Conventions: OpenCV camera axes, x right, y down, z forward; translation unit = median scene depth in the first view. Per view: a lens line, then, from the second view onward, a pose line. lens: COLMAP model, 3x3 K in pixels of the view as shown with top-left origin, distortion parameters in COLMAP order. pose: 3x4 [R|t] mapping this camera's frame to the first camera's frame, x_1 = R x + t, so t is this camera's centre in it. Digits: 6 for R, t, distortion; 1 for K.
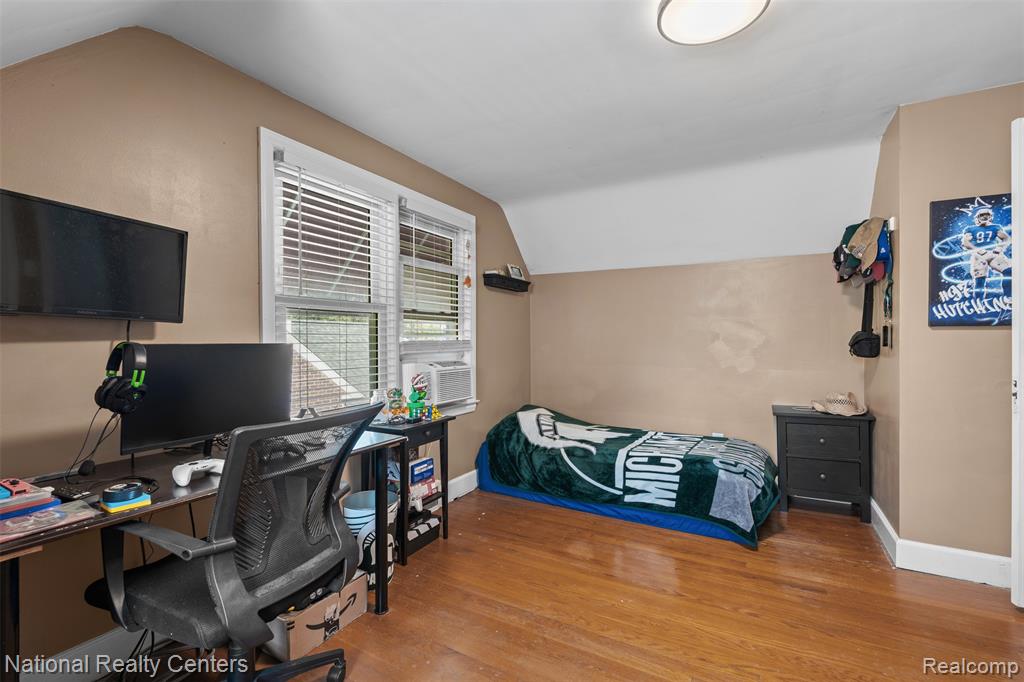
lens RADIAL K [[456.7, 0, 510.0], [0, 456.7, 342.8], [0, 0, 1]] dist [-0.001567, -0.000841]
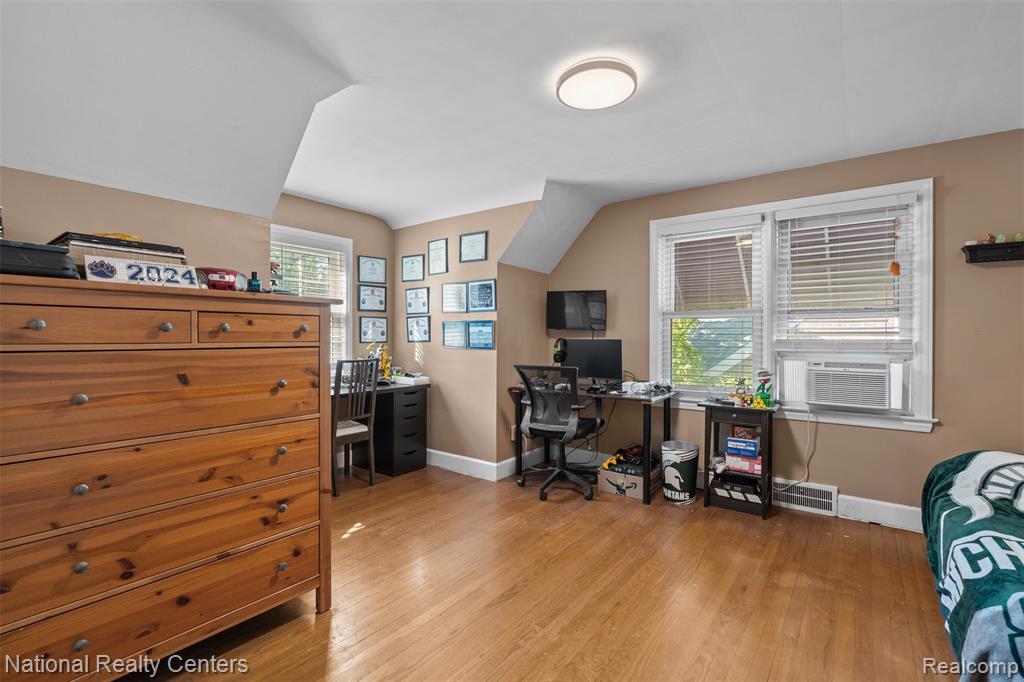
lens RADIAL K [[456.7, 0, 513.3], [0, 456.7, 338.0], [0, 0, 1]] dist [-0.001567, -0.000841]
pose [[-0.136516, 0.007196, -0.990612, 1.067962], [-0.007692, 0.999936, 0.008323, -0.013559], [0.990608, 0.008756, -0.136452, 0.566345]]
